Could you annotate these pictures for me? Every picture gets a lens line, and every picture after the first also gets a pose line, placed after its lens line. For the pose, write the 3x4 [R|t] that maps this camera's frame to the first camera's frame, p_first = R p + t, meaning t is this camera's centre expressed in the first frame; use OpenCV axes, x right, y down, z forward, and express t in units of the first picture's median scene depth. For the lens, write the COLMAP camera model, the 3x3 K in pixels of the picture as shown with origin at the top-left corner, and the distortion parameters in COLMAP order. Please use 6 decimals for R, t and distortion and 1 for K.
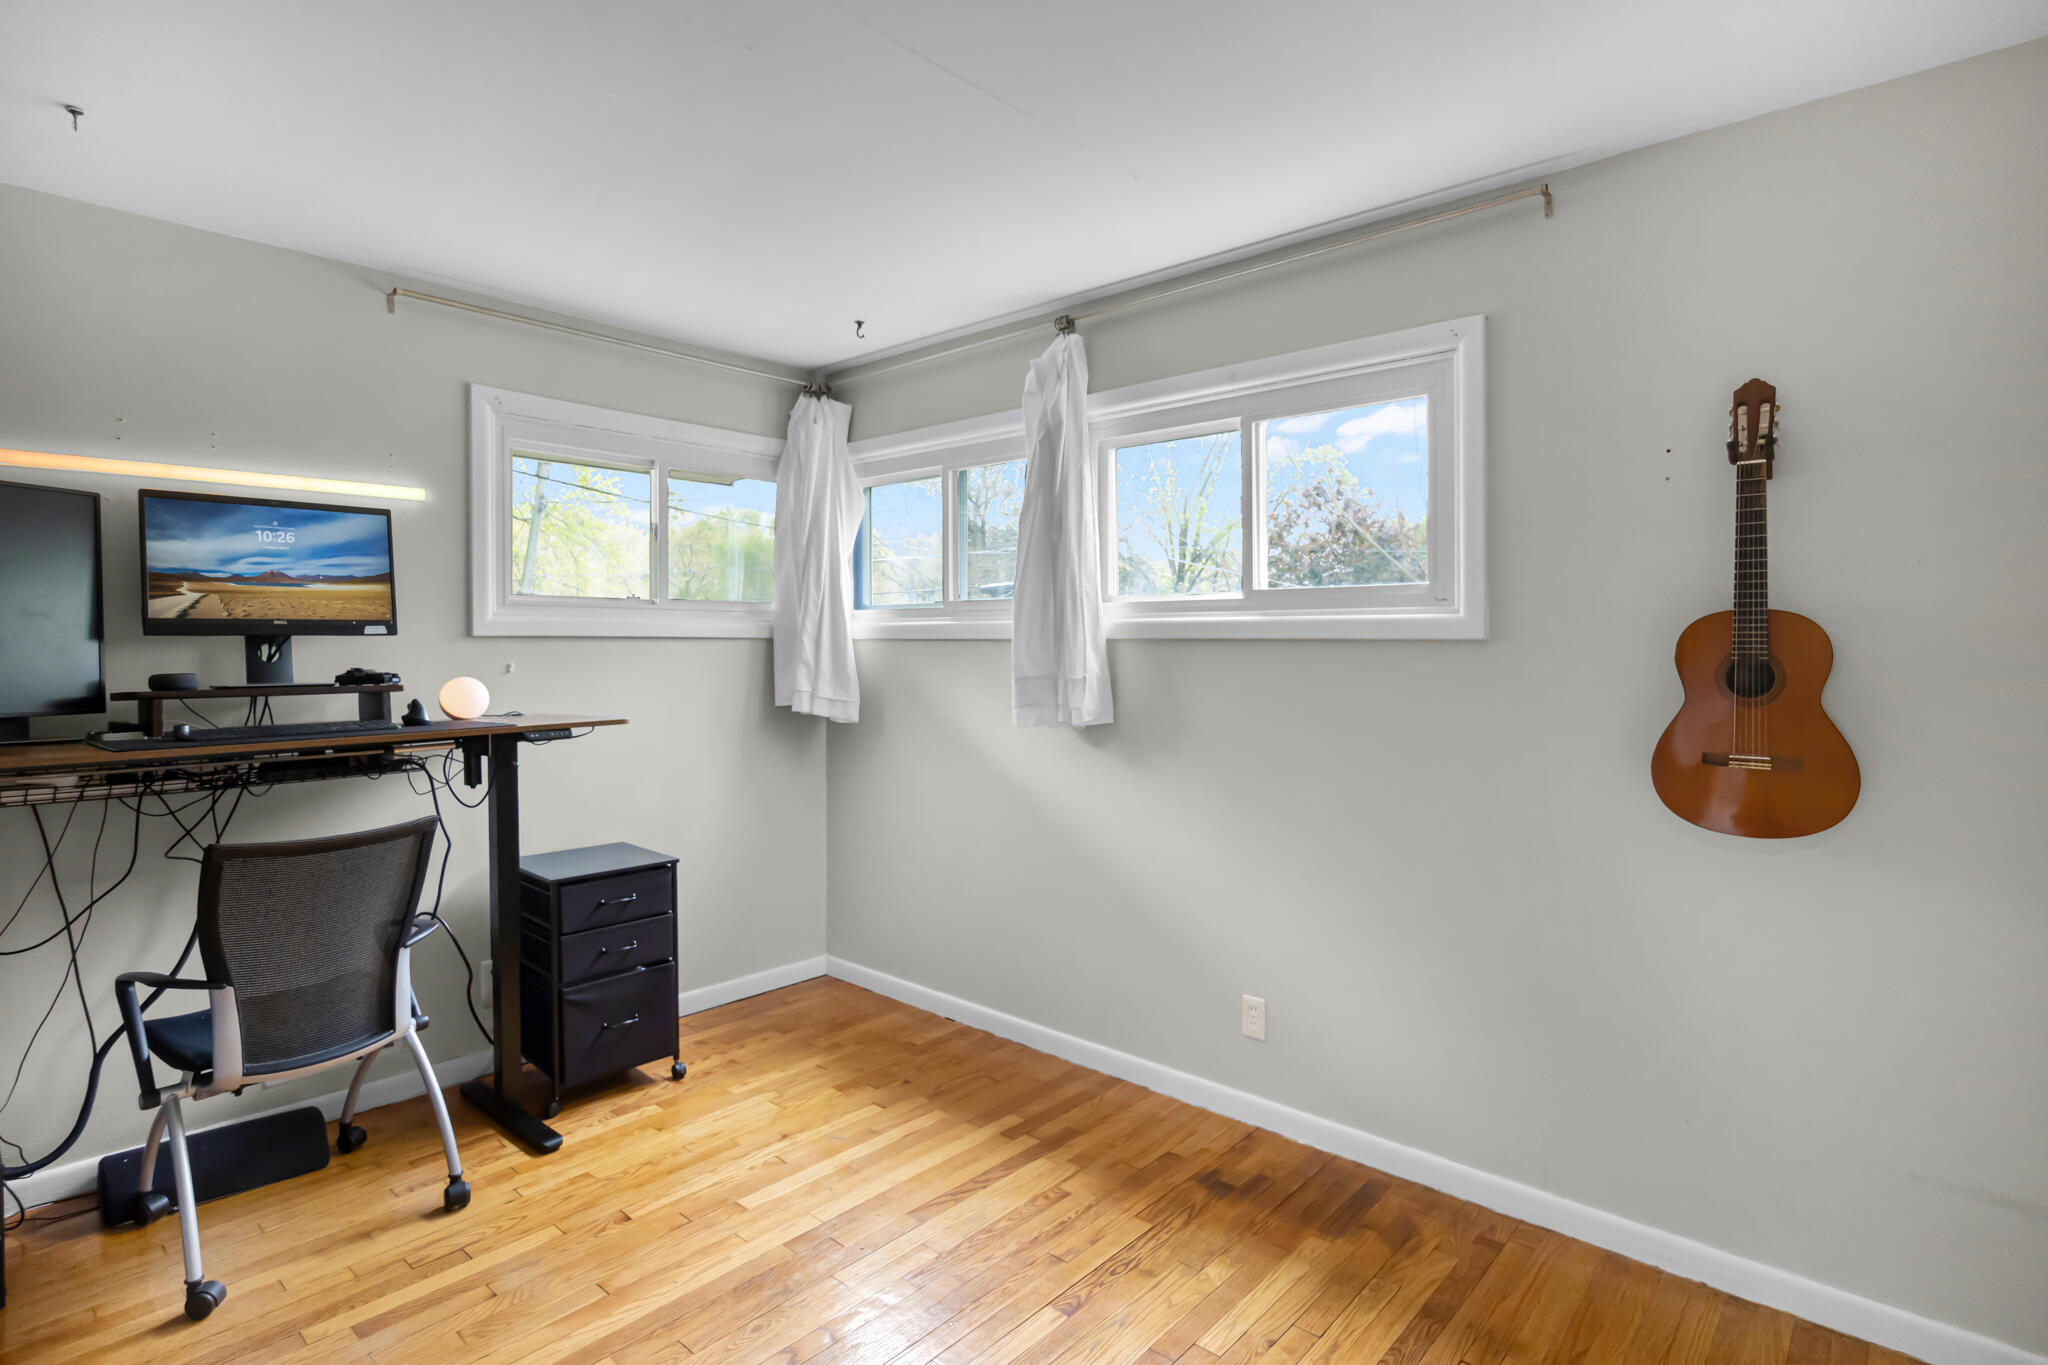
lens RADIAL K [[1044.0, 0, 1023.5], [0, 1044.0, 685.7], [0, 0, 1]] dist [-0.006362, 0.001235]
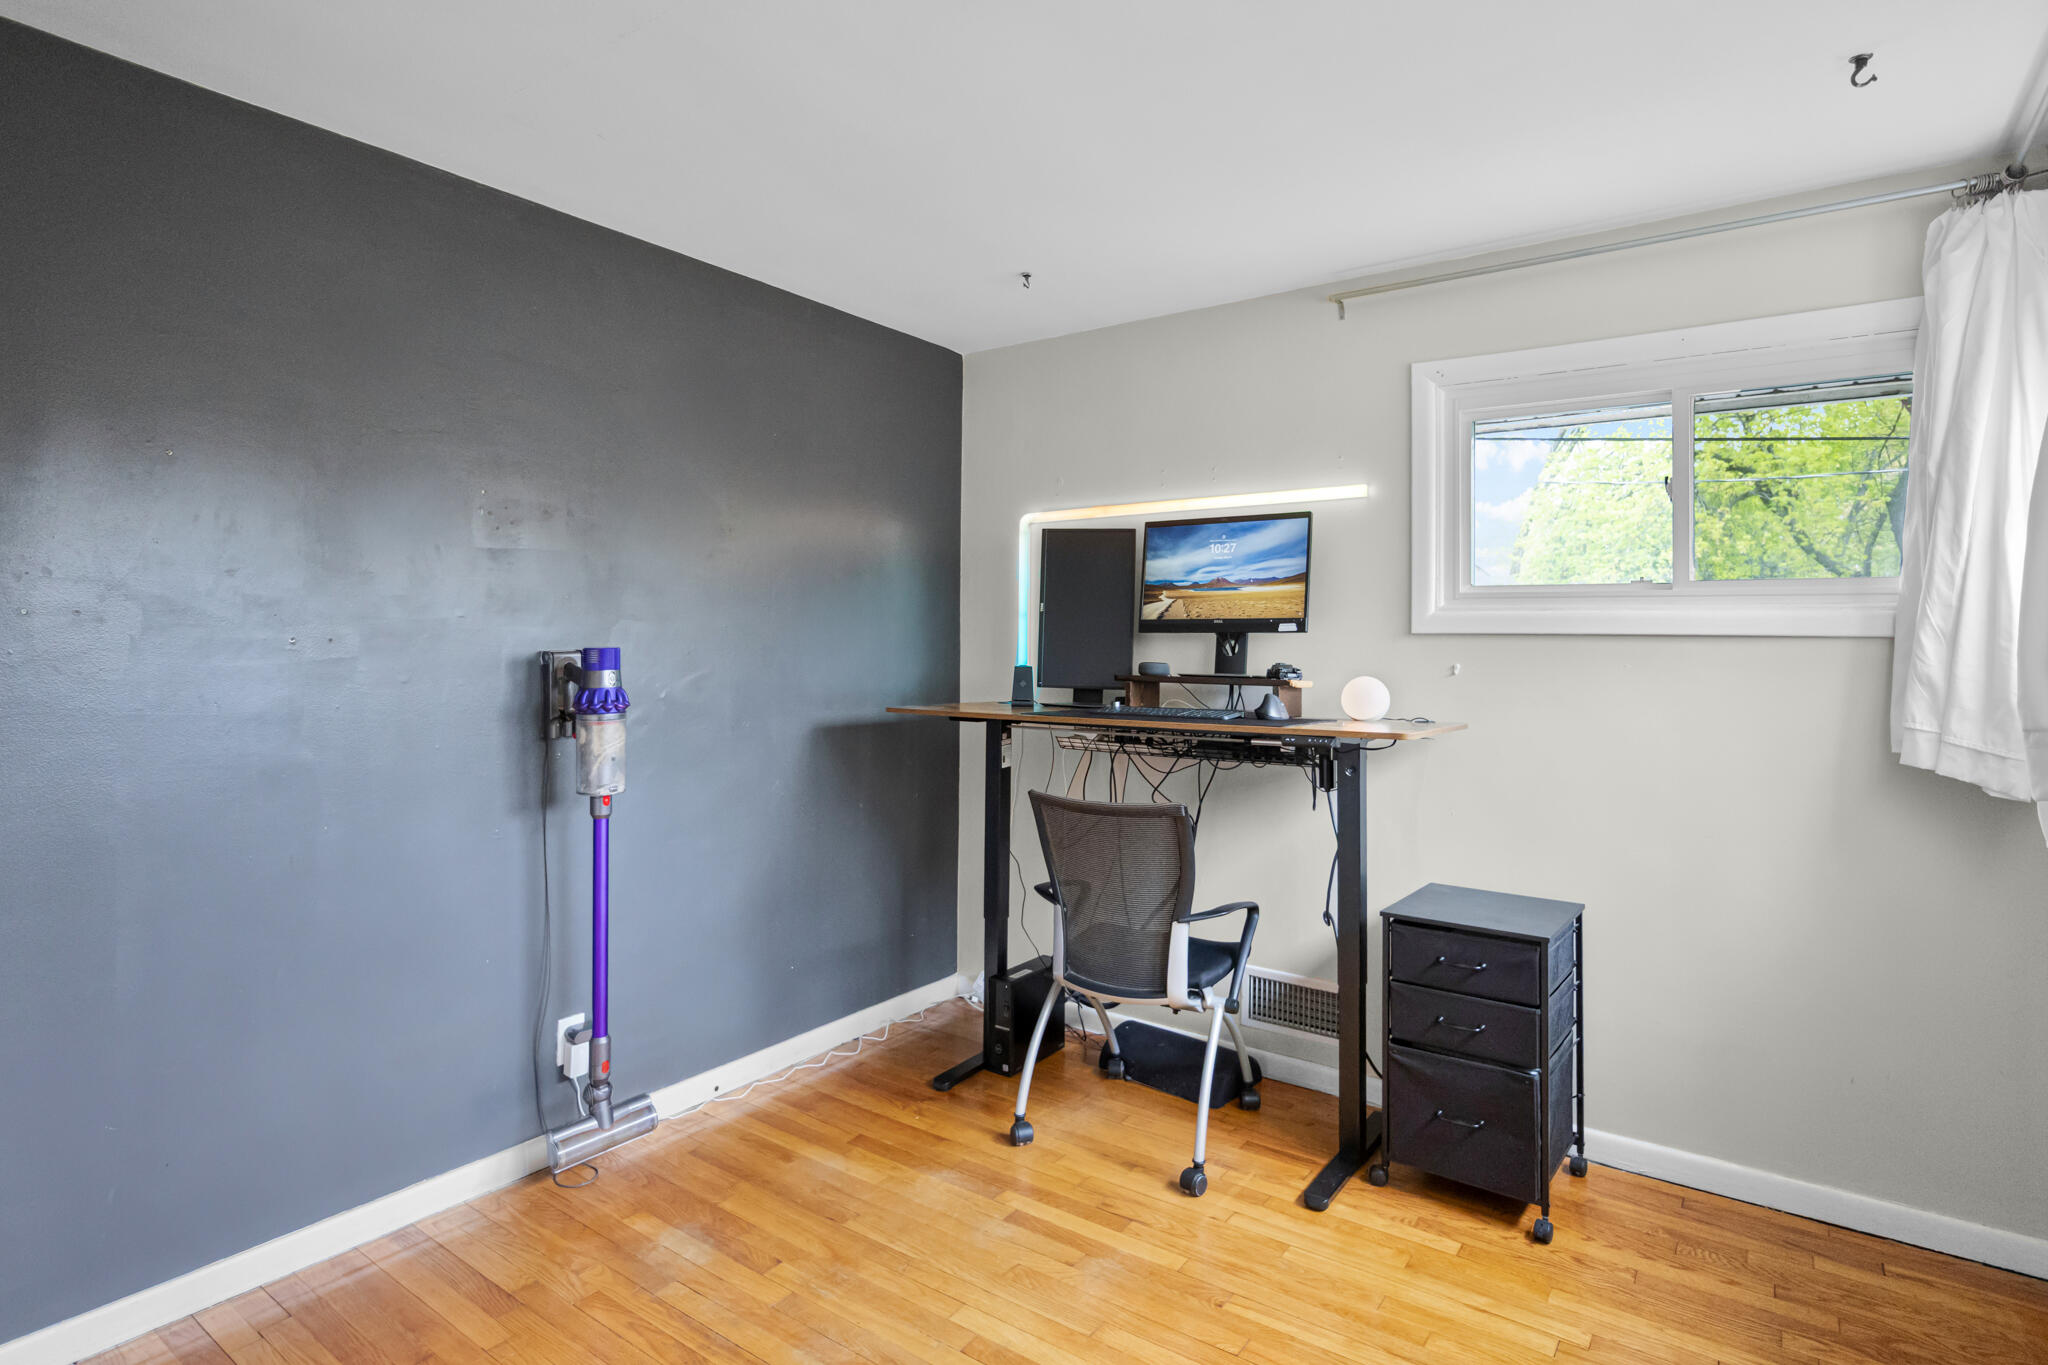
lens RADIAL K [[1044.0, 0, 1013.6], [0, 1044.0, 638.3], [0, 0, 1]] dist [-0.006362, 0.001235]
pose [[0.111877, 0.000859, -0.993722, 0.412519], [-0.049693, 0.998753, -0.004731, -0.024876], [0.992479, 0.049910, 0.111781, 0.632798]]
